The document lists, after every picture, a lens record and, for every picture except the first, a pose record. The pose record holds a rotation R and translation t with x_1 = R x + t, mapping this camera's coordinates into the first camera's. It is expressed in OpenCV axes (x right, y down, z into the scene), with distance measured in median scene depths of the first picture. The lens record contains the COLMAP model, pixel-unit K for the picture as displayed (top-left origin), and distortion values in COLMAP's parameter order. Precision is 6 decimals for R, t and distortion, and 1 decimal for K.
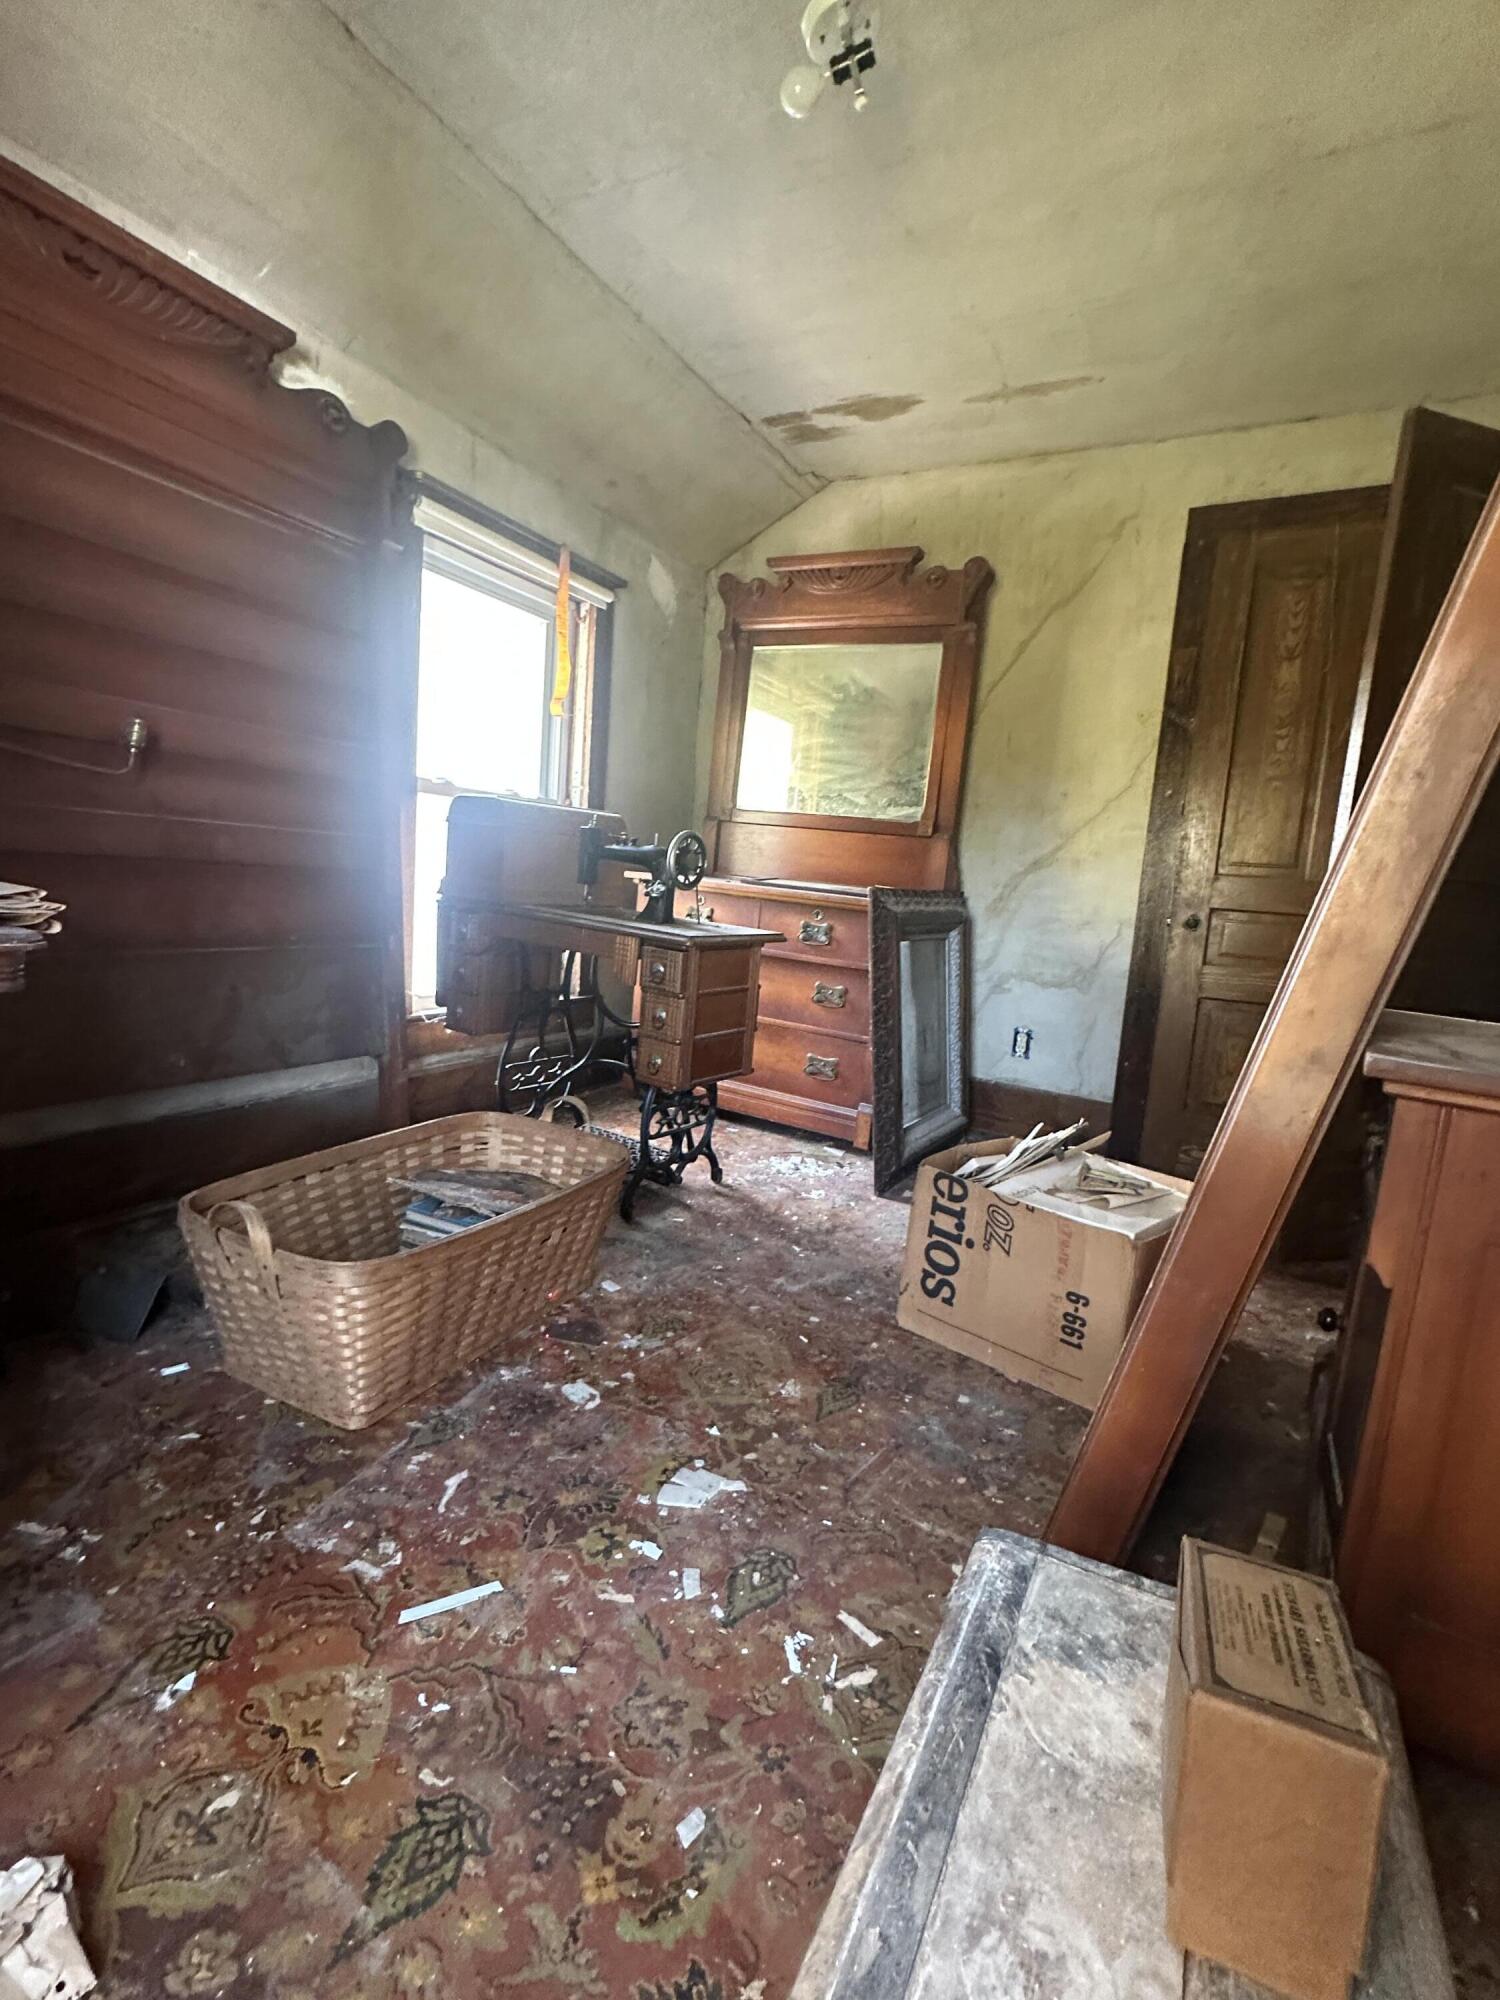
lens RADIAL K [[959.8, 0, 748.1], [0, 959.8, 1000.8], [0, 0, 1]] dist [-0.000091, 0.000722]
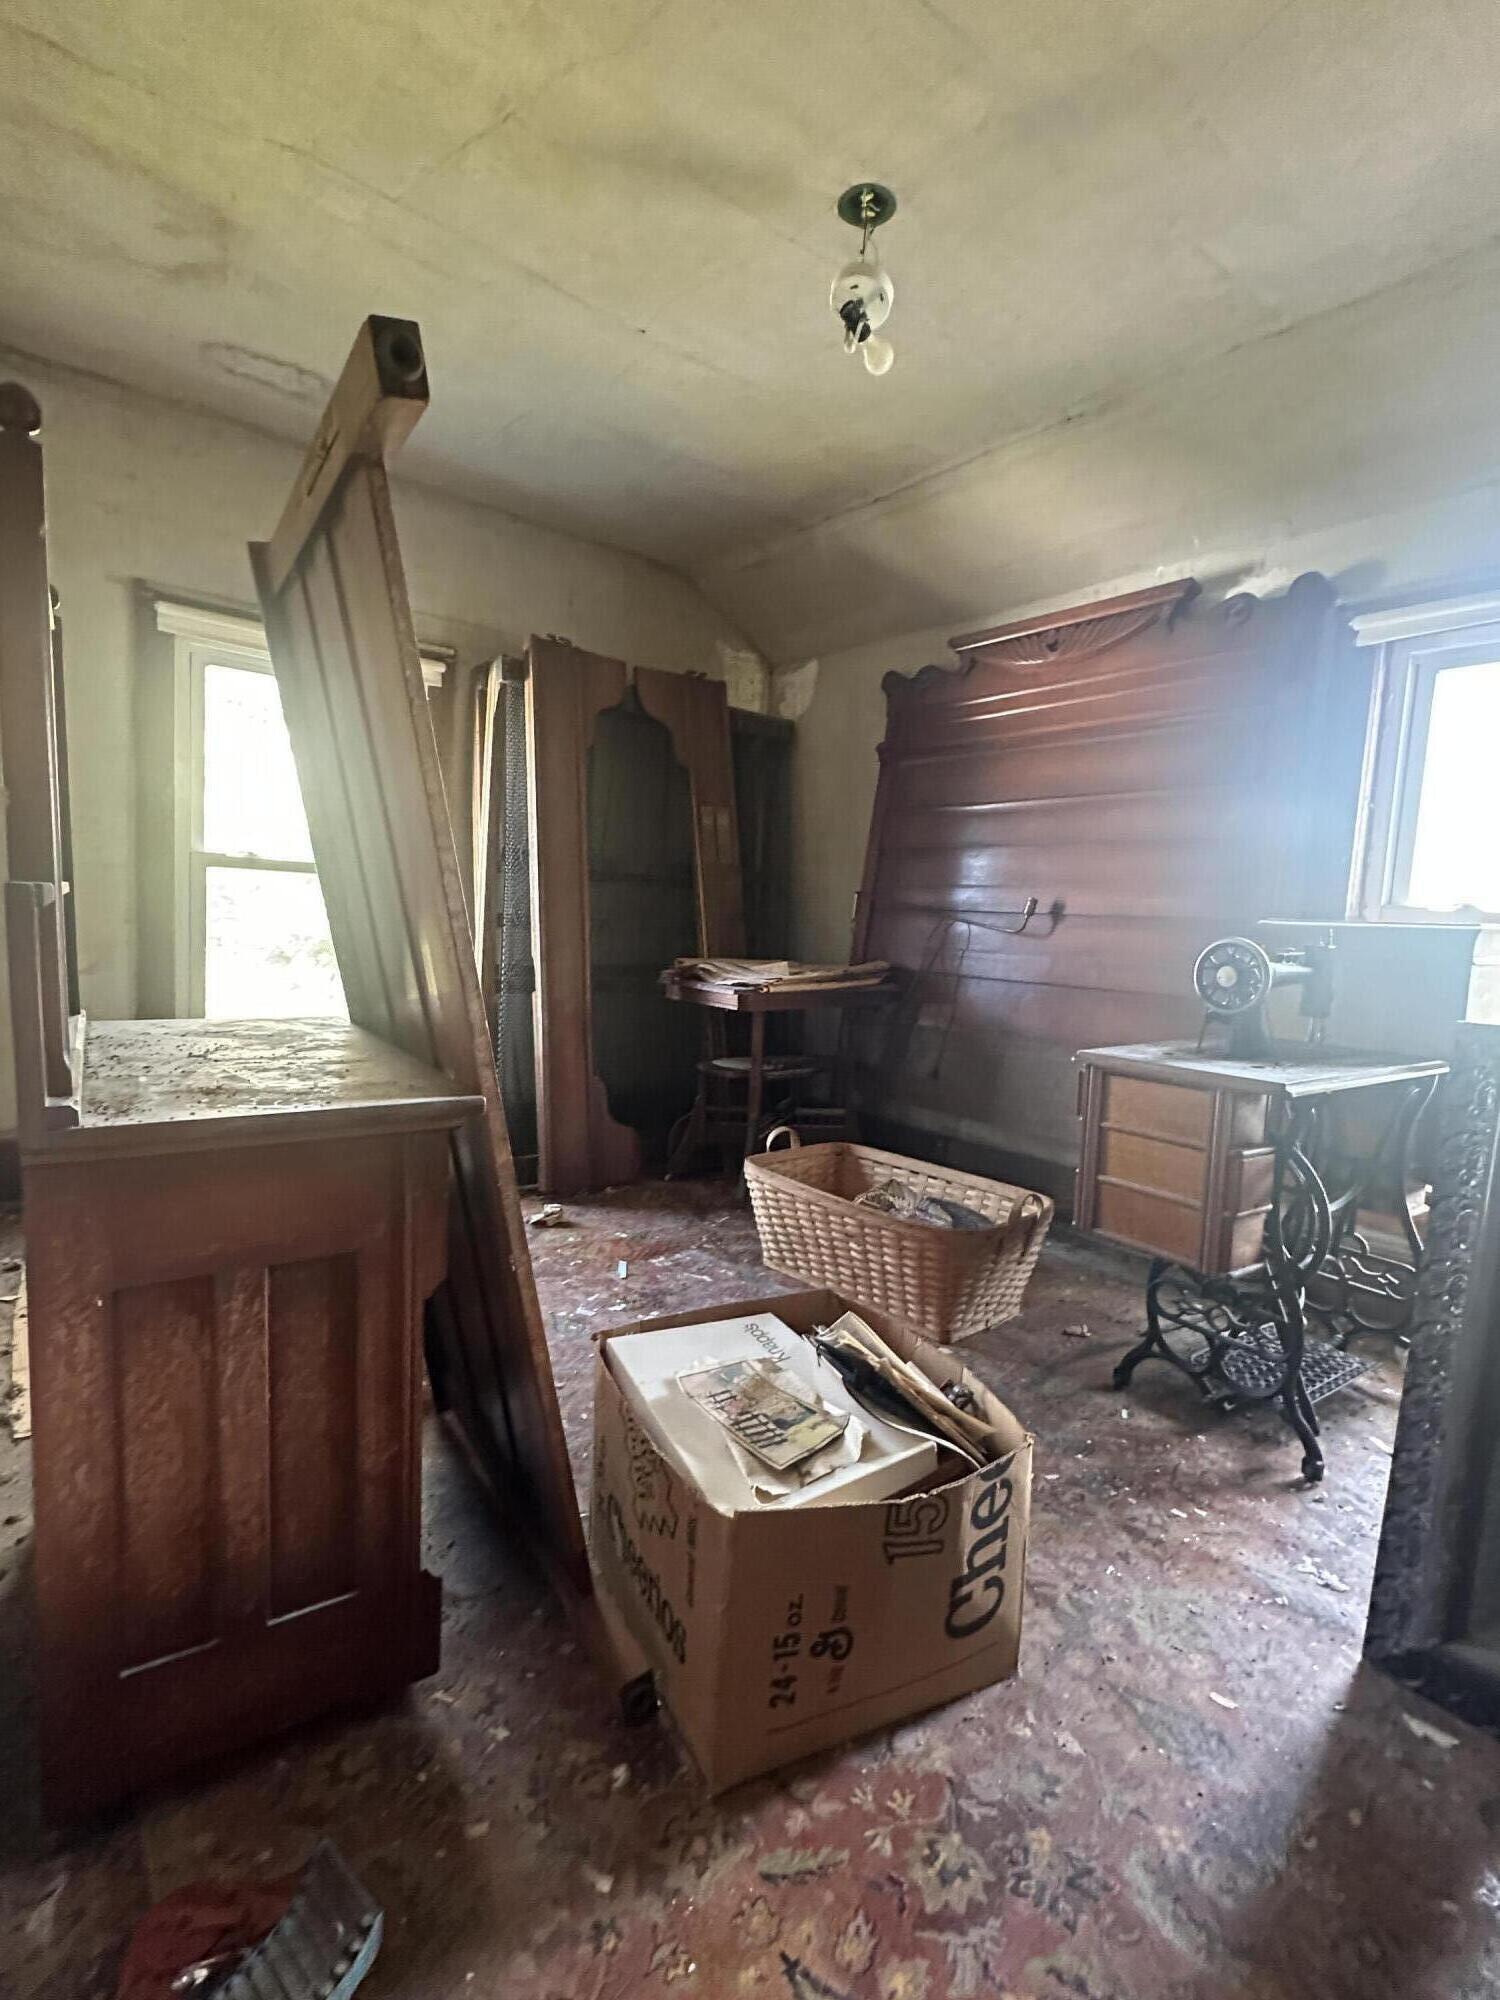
lens RADIAL K [[959.8, 0, 747.0], [0, 959.8, 1009.8], [0, 0, 1]] dist [-0.000091, 0.000722]
pose [[-0.401212, -0.023540, -0.915683, 0.799016], [-0.206782, 0.976191, 0.065508, -0.089495], [0.892339, 0.215630, -0.396528, 0.969491]]
